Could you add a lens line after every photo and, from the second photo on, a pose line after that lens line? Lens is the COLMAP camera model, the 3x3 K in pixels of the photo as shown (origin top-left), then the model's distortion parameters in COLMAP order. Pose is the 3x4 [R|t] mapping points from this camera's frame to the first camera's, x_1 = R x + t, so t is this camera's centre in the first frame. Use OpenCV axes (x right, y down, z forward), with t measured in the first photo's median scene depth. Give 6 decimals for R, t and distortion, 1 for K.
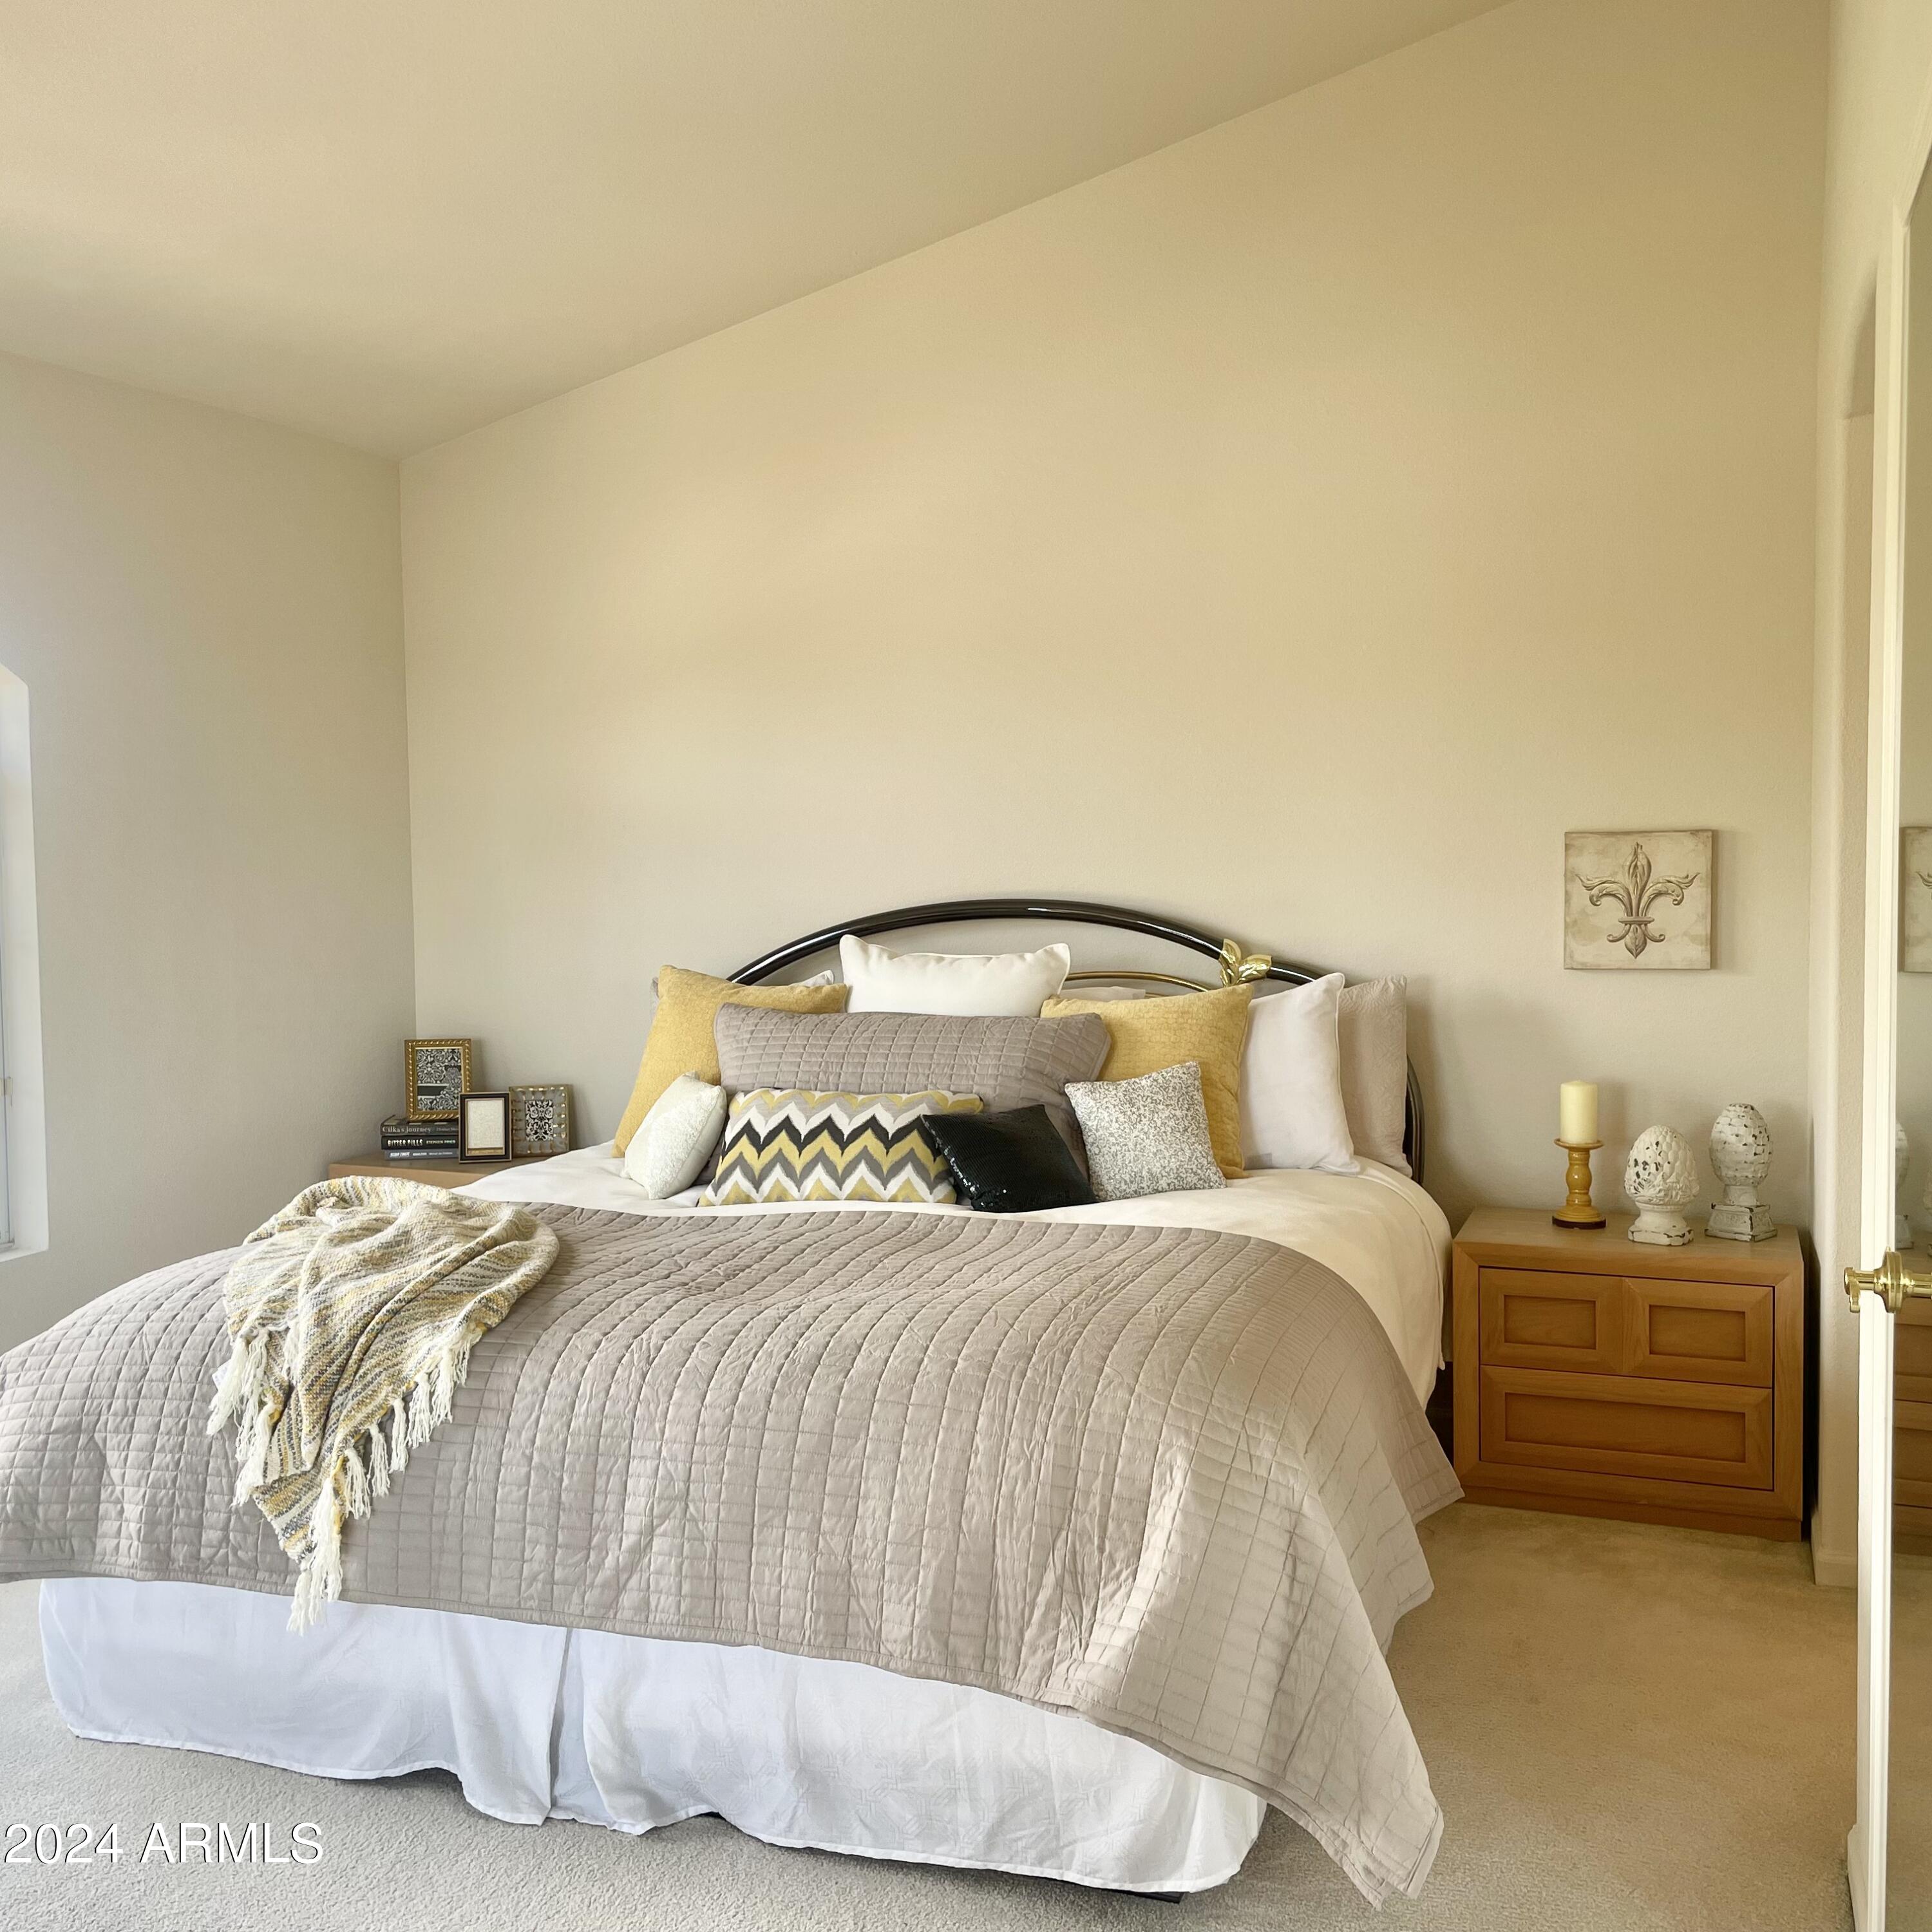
lens RADIAL K [[1979.9, 0, 990.8], [0, 1979.9, 966.4], [0, 0, 1]] dist [0.115256, -0.169855]
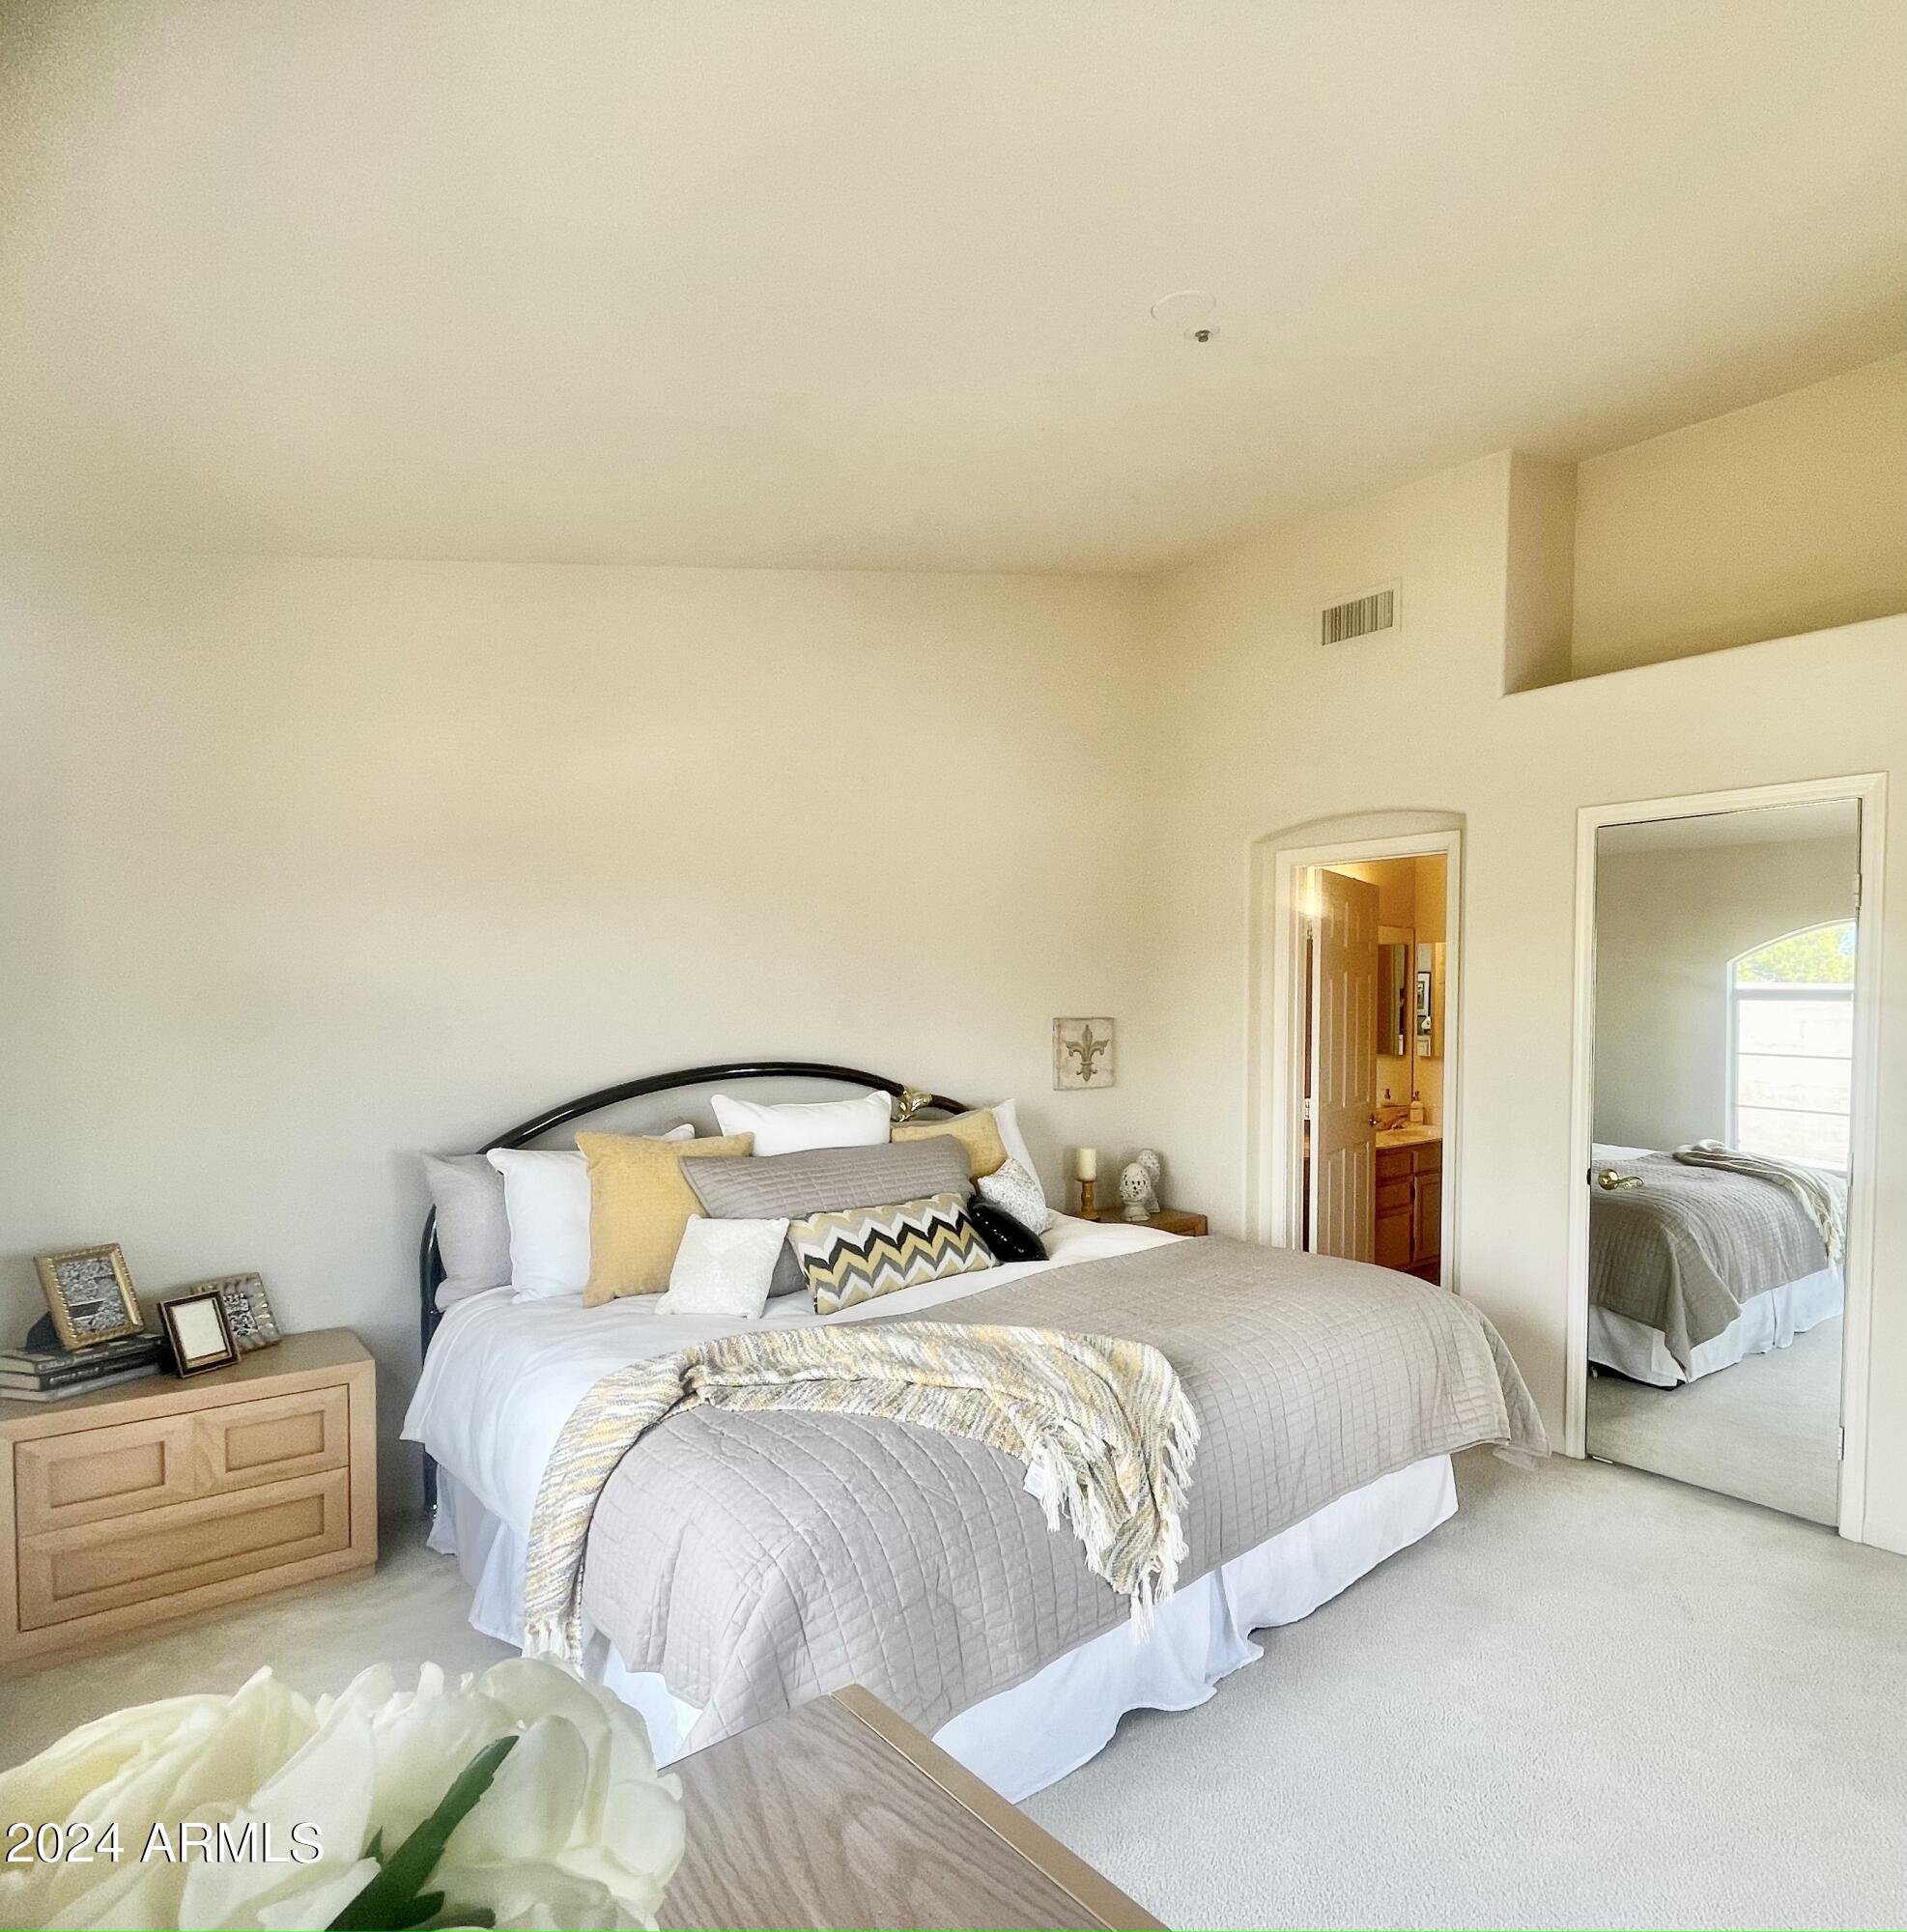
lens RADIAL K [[1146.3, 0, 1238.2], [0, 1146.3, 1041.4], [0, 0, 1]] dist [-0.011208, 0.003269]
pose [[0.371568, -0.014428, 0.928294, -1.002655], [0.047042, 0.998887, -0.003304, -0.050436], [-0.927213, 0.044897, 0.371833, 0.655157]]
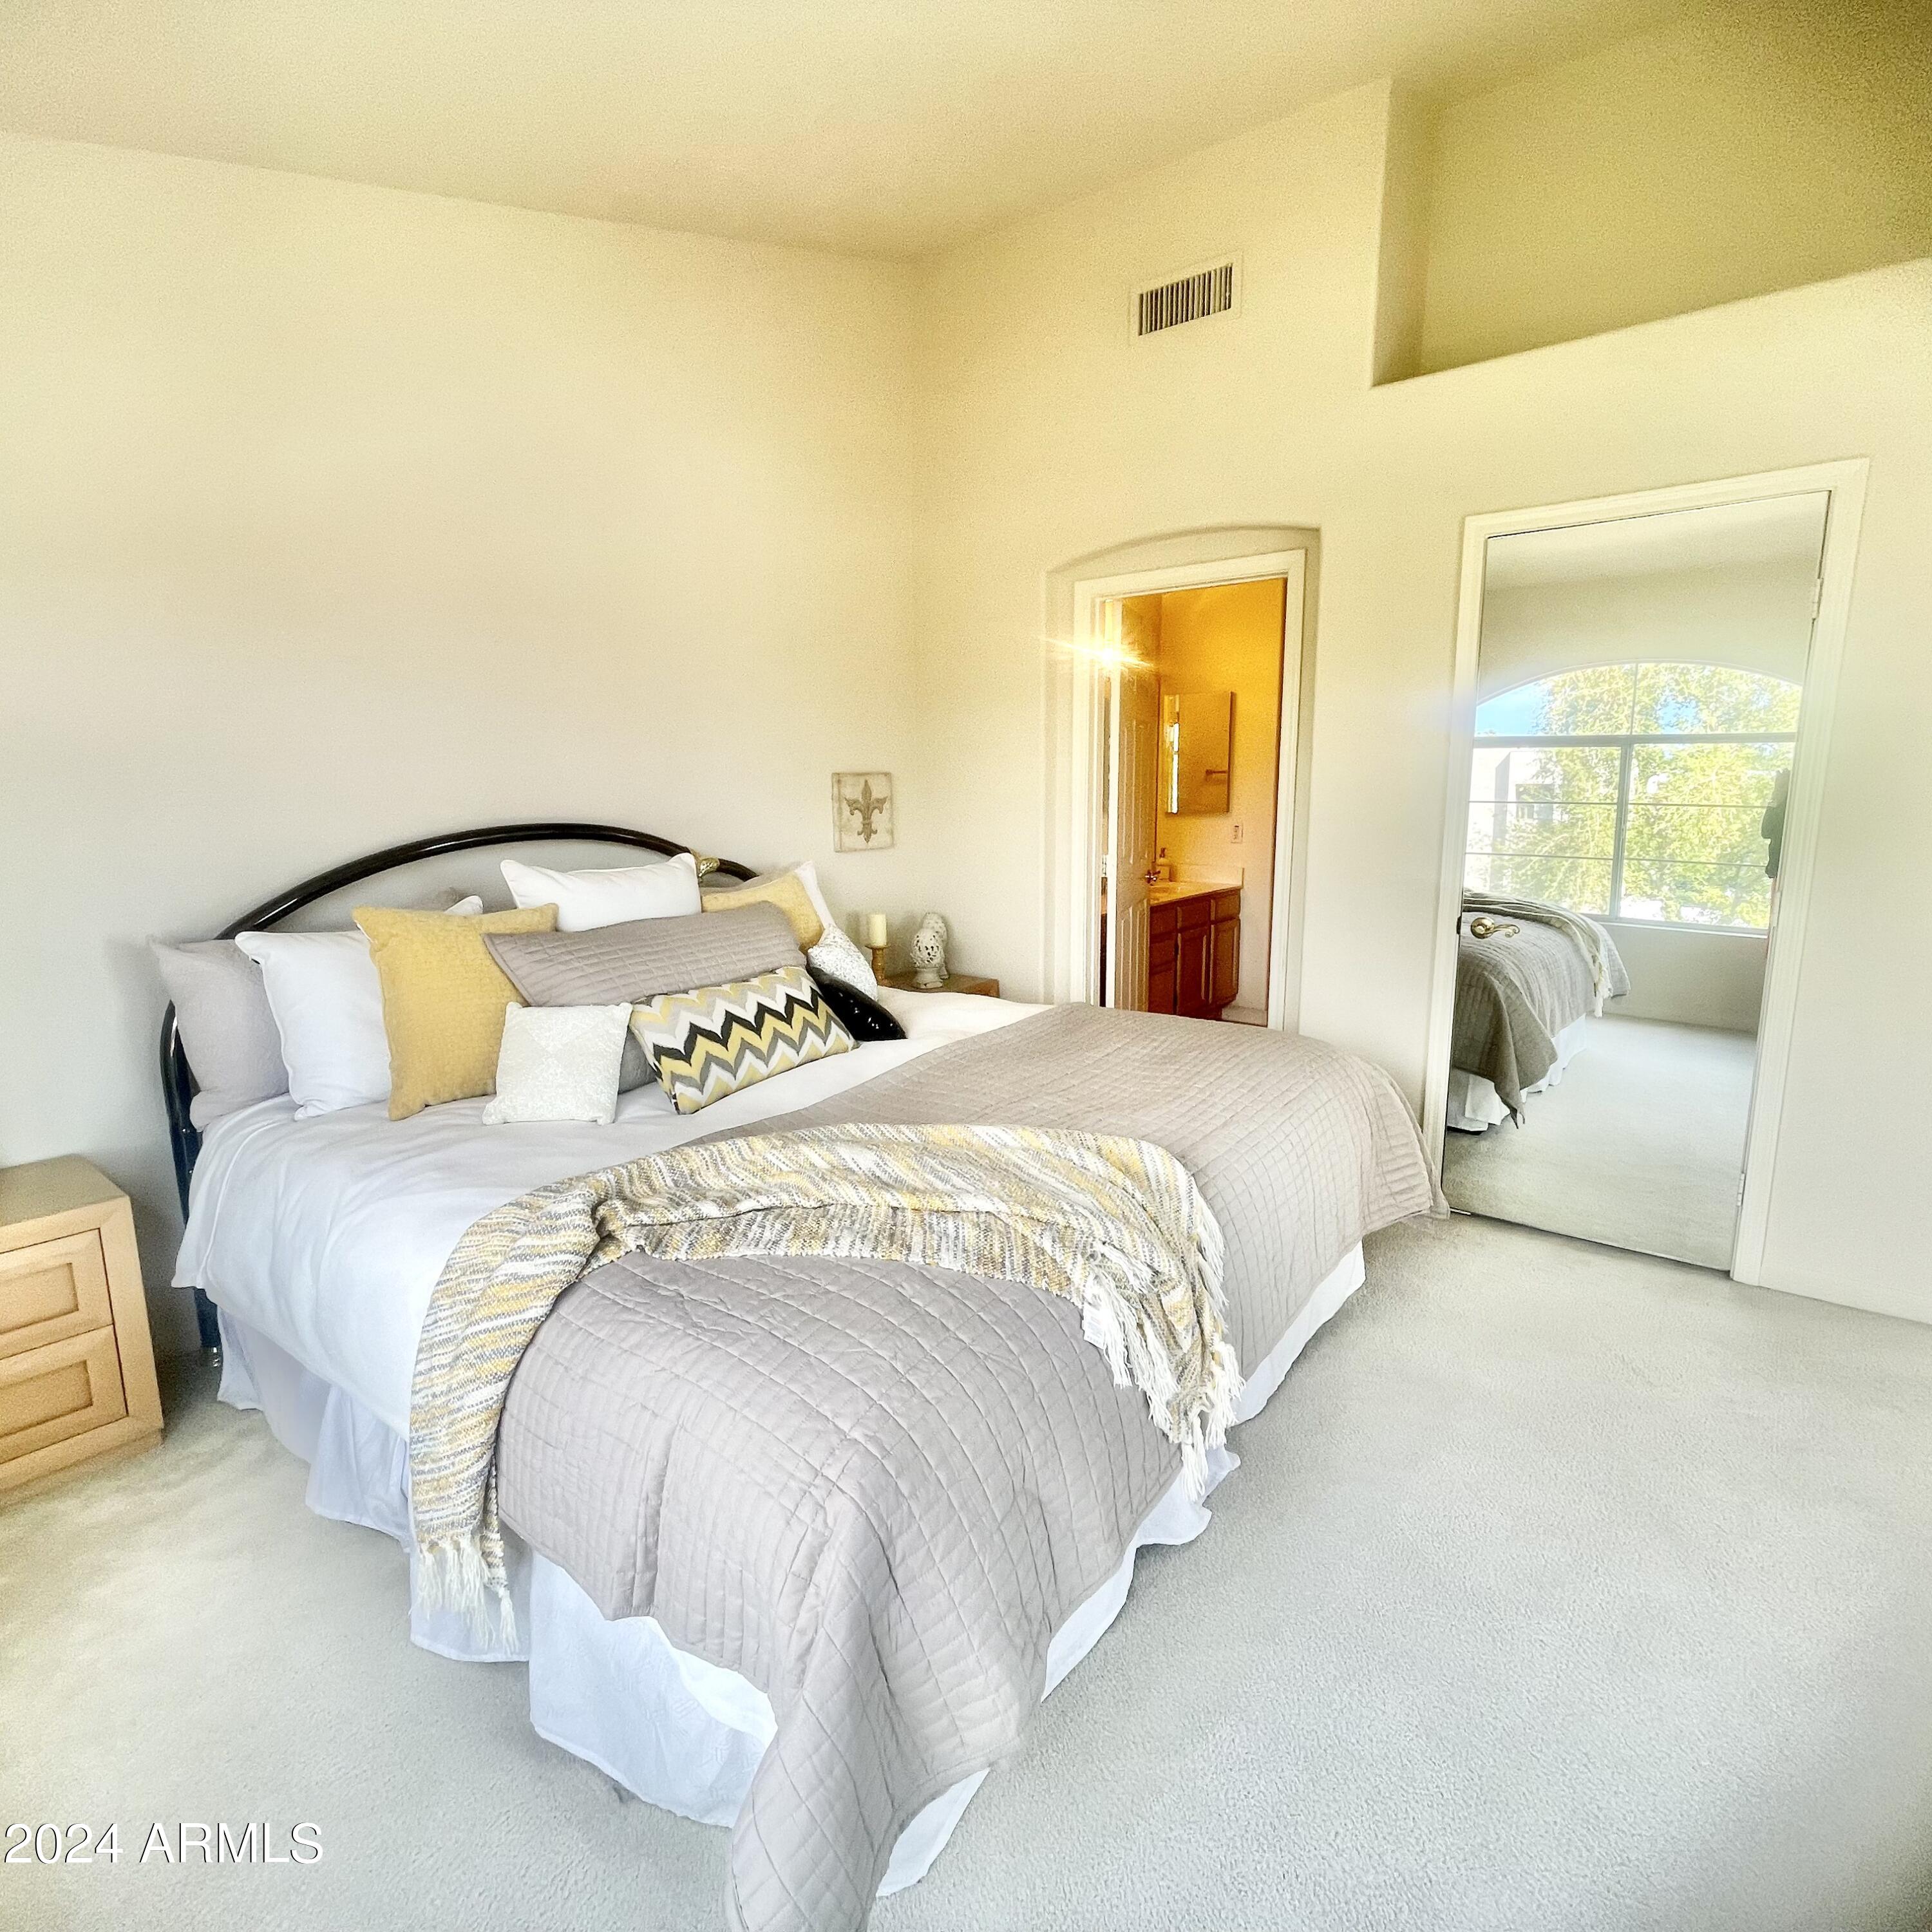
lens RADIAL K [[1039.9, 0, 966.0], [0, 1039.9, 966.0], [0, 0, 1]] dist [-0.002763, -0.001373]
pose [[0.279072, -0.158505, 0.947098, -0.864790], [0.067690, 0.987077, 0.145250, -0.037979], [-0.957882, 0.023574, 0.286194, 0.957144]]
